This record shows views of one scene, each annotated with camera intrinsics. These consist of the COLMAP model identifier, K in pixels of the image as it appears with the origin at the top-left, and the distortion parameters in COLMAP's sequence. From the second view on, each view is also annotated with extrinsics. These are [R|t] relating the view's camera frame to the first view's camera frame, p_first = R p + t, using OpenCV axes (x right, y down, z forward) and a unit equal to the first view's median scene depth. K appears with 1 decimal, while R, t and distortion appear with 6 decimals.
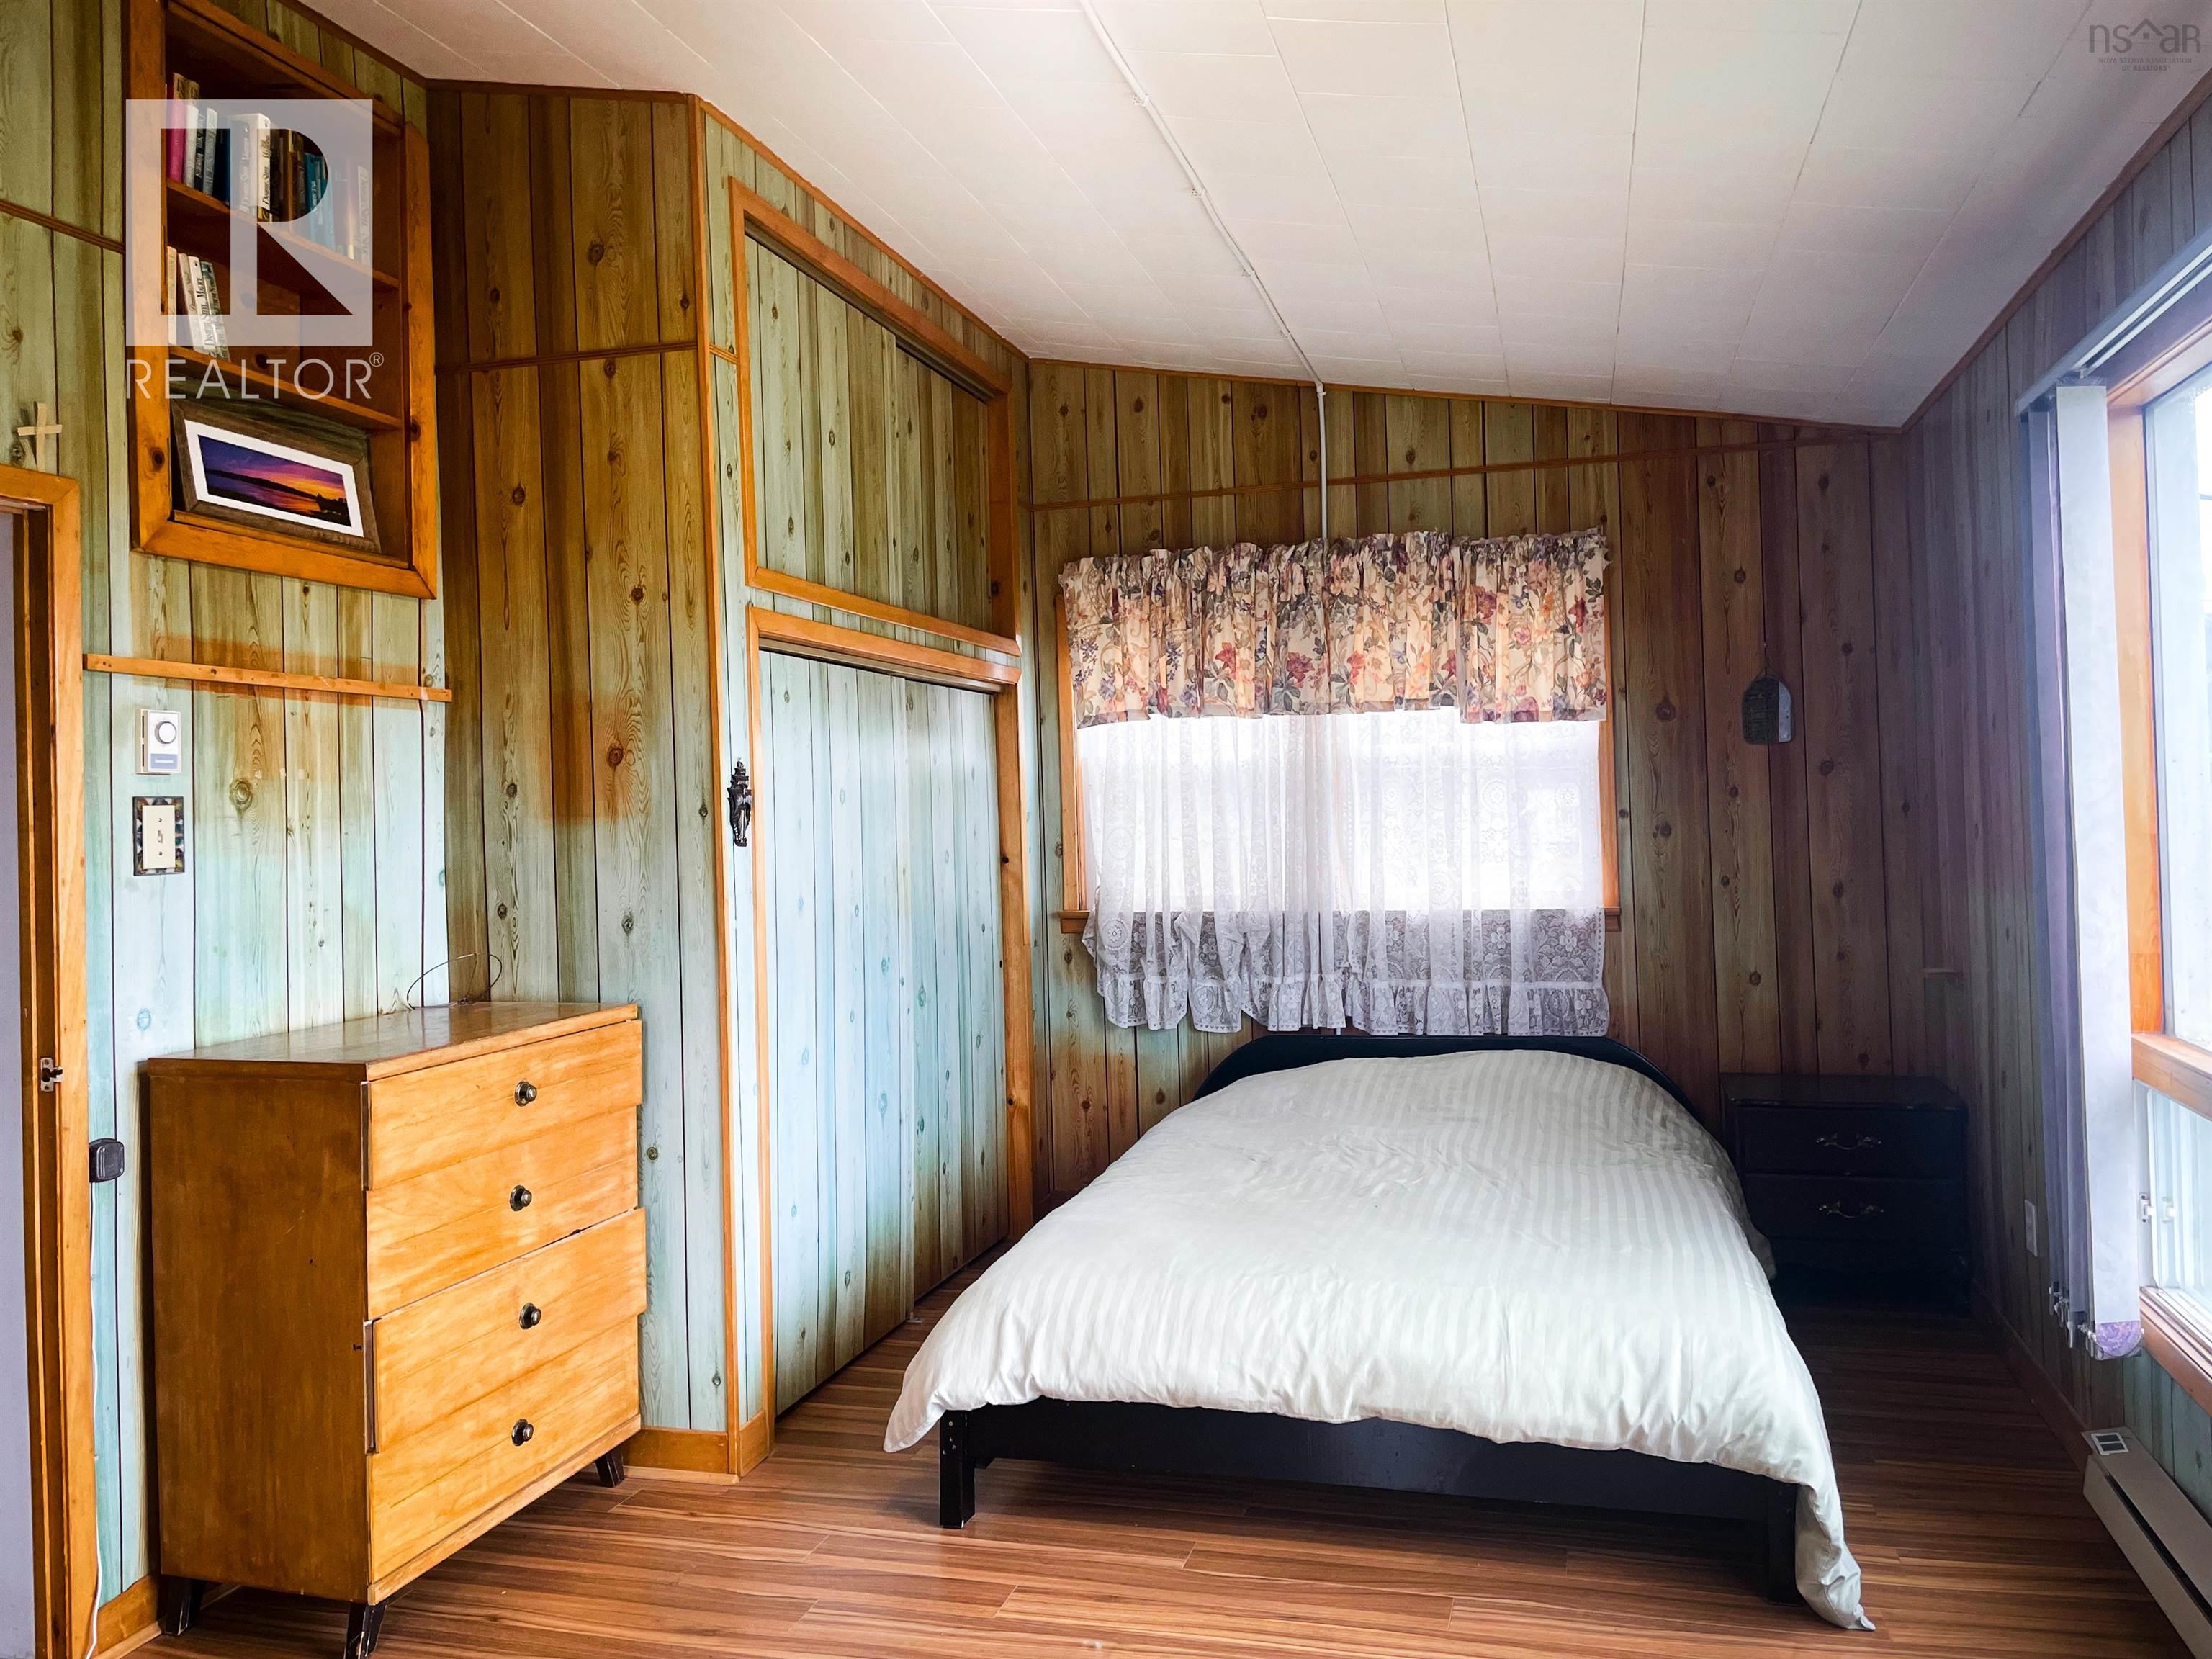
lens RADIAL K [[1665.6, 0, 1121.6], [0, 1665.6, 792.2], [0, 0, 1]] dist [0.102568, -0.124807]
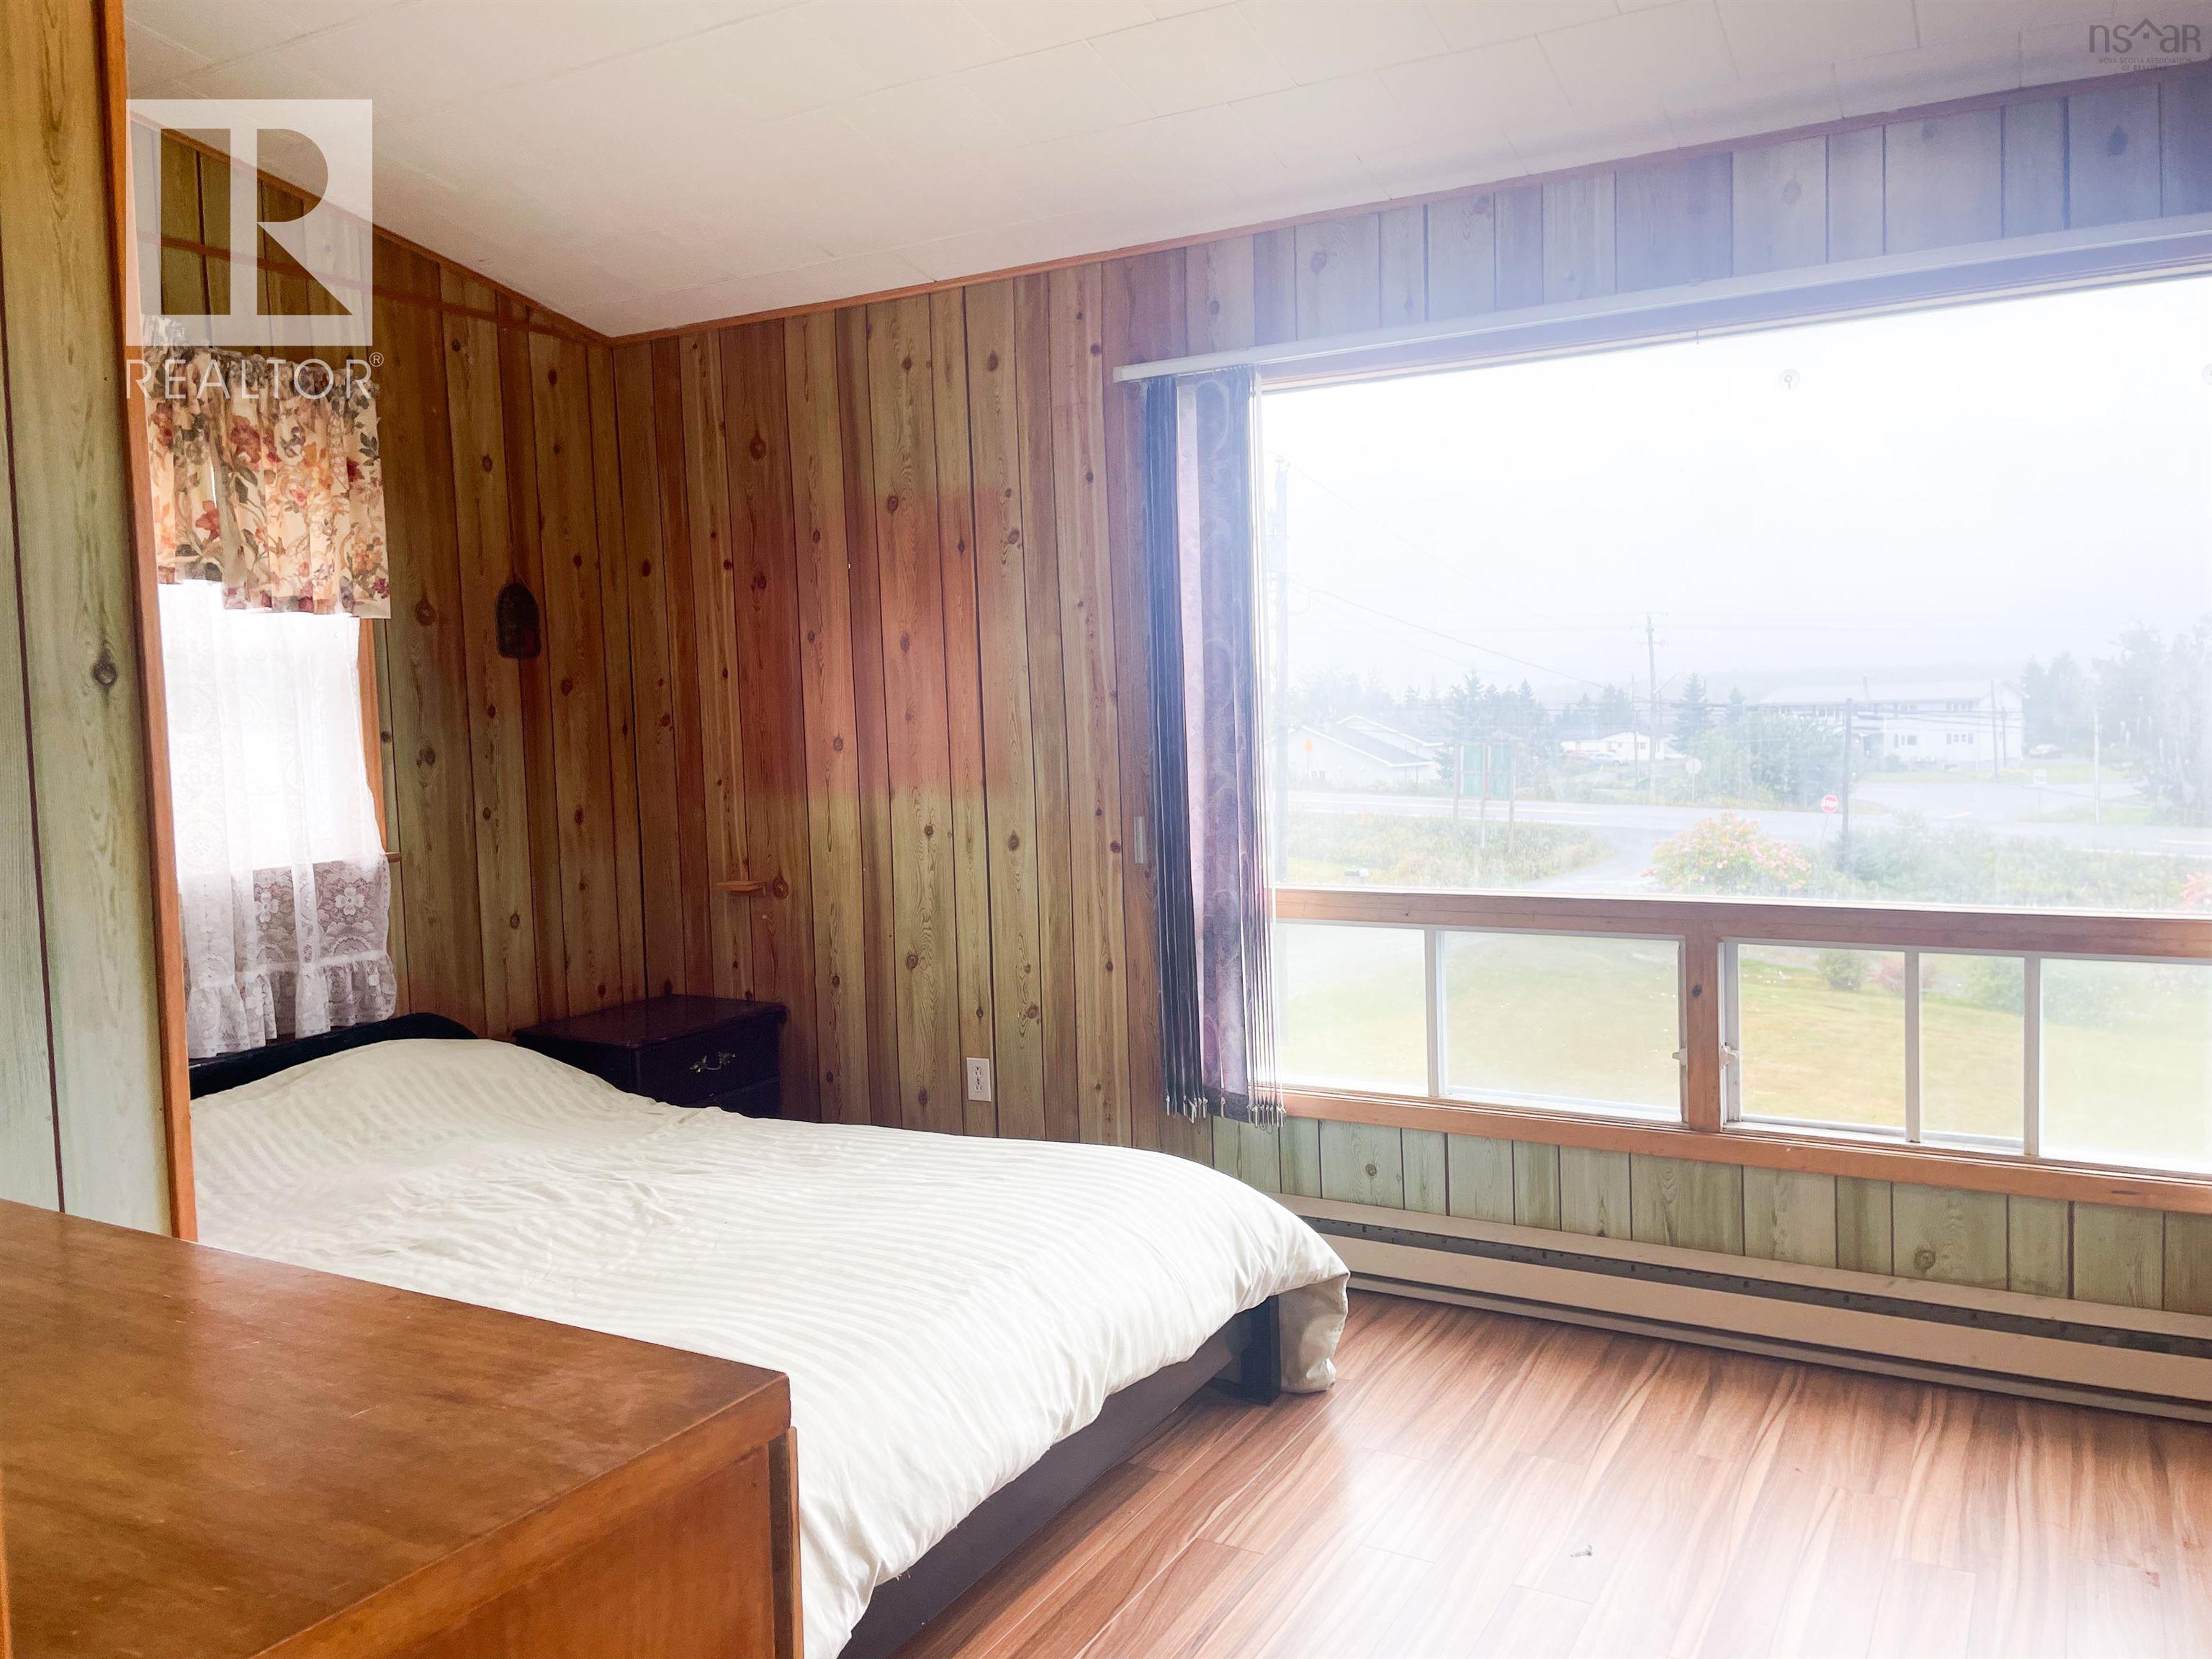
lens RADIAL K [[1669.6, 0, 1108.3], [0, 1669.6, 797.4], [0, 0, 1]] dist [0.099782, -0.126623]
pose [[0.234644, -0.032068, 0.971552, -0.412364], [0.013405, 0.999467, 0.029752, 0.022666], [-0.971989, 0.006043, 0.234949, 0.480386]]
